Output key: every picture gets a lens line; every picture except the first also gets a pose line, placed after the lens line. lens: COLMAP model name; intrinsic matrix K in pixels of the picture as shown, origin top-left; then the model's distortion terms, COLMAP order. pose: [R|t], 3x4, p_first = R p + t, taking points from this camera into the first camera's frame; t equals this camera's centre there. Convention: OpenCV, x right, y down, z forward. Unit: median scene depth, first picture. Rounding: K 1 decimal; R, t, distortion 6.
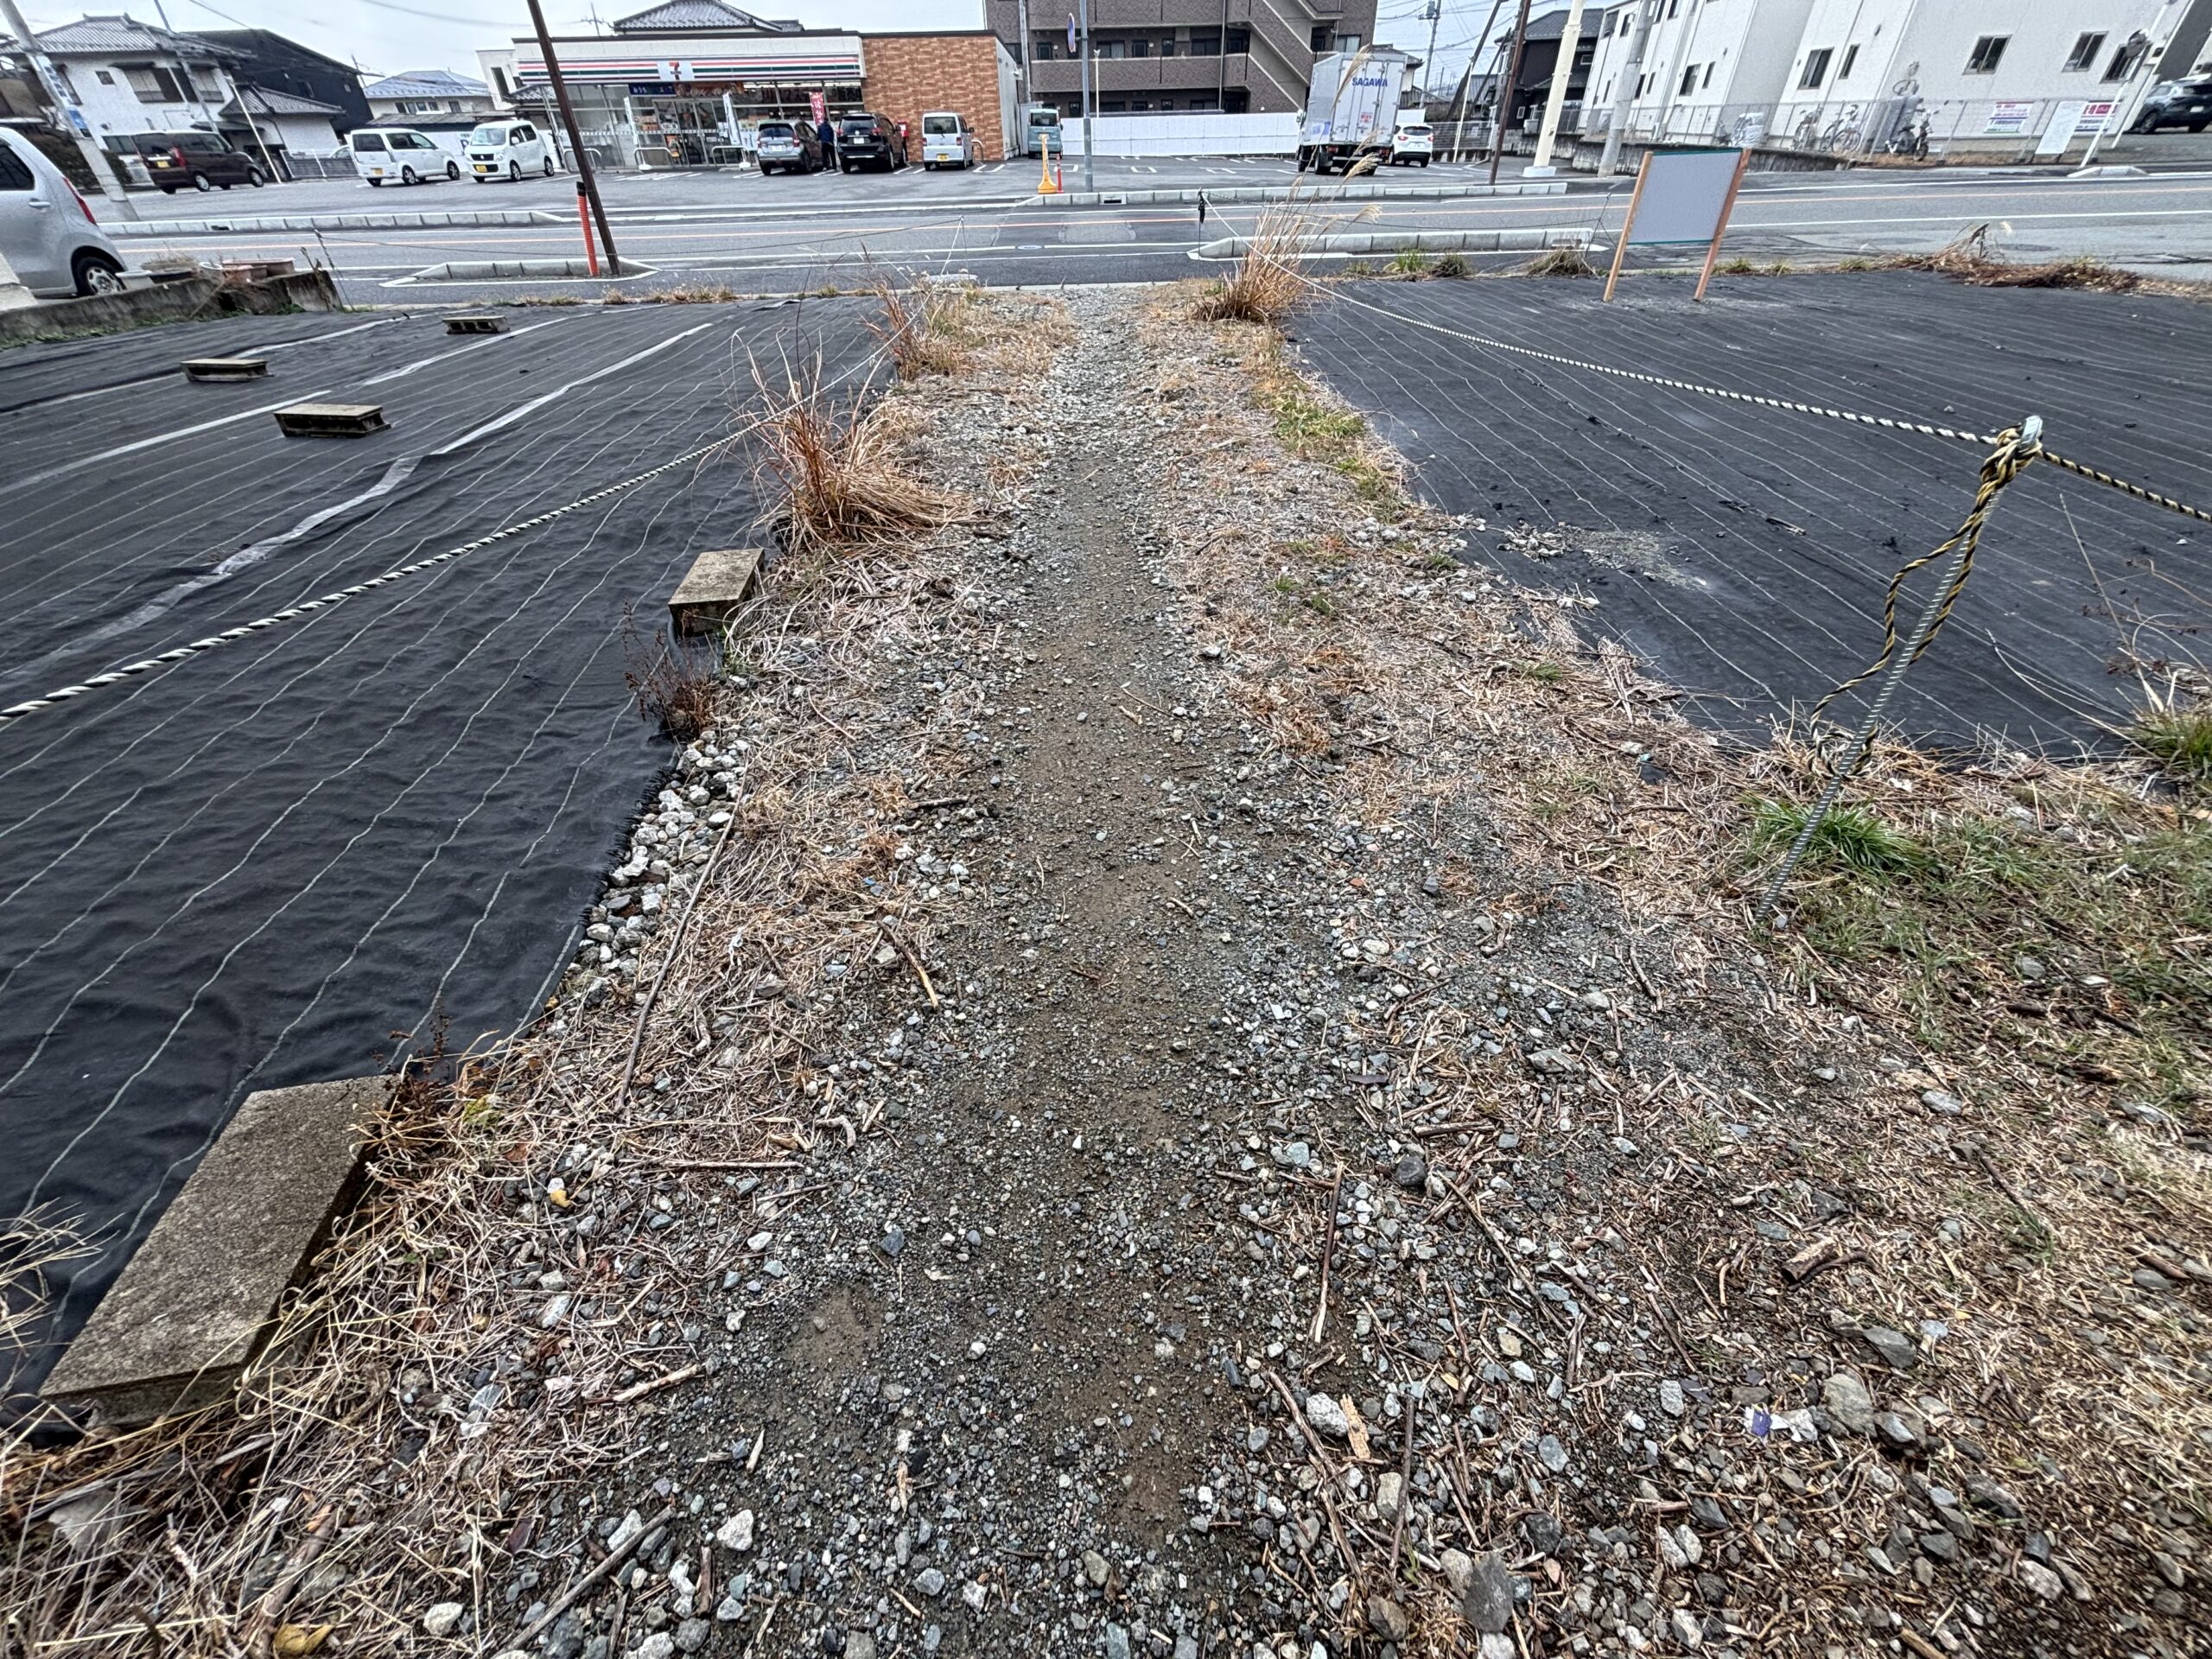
lens RADIAL K [[881.2, 0, 1104.4], [0, 881.2, 831.7], [0, 0, 1]] dist [-0.000891, -0.000176]
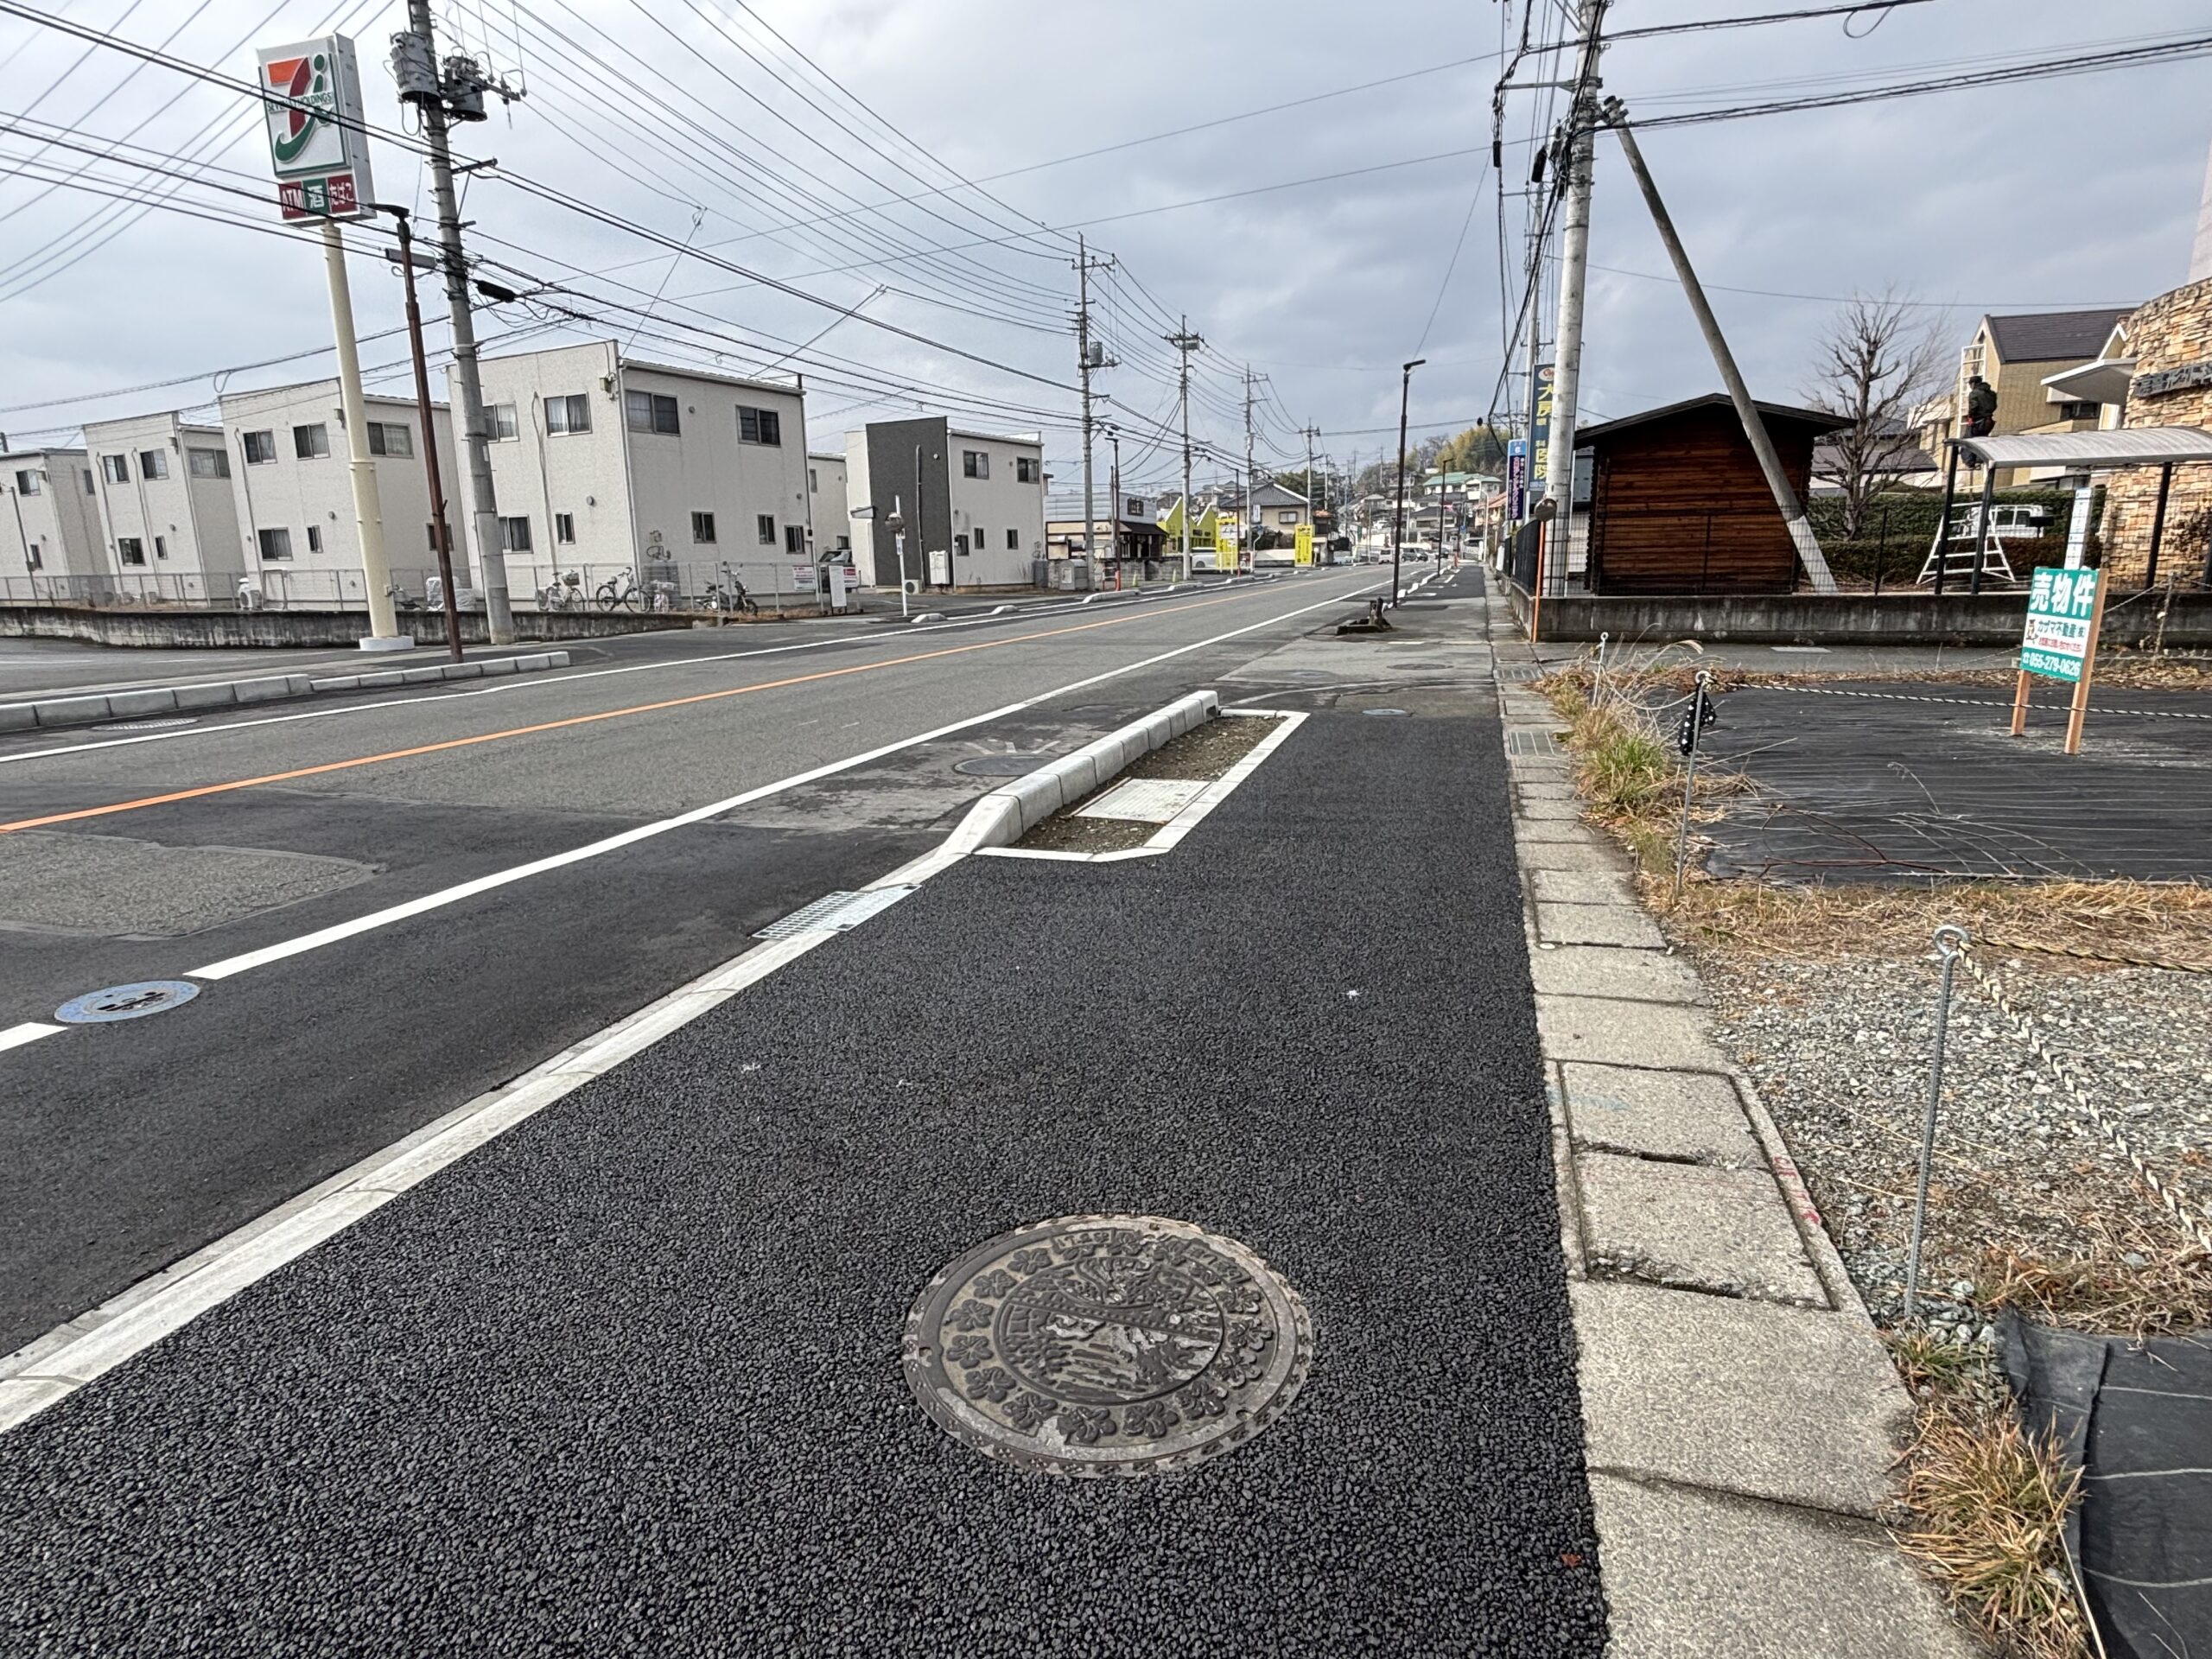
lens RADIAL K [[1190.5, 0, 1107.0], [0, 1190.5, 826.7], [0, 0, 1]] dist [-0.003058, 0.001376]
pose [[0.318181, -0.192548, 0.928271, -0.119781], [0.603404, 0.796348, -0.041643, -0.293961], [-0.731208, 0.573372, 0.369567, 0.372375]]
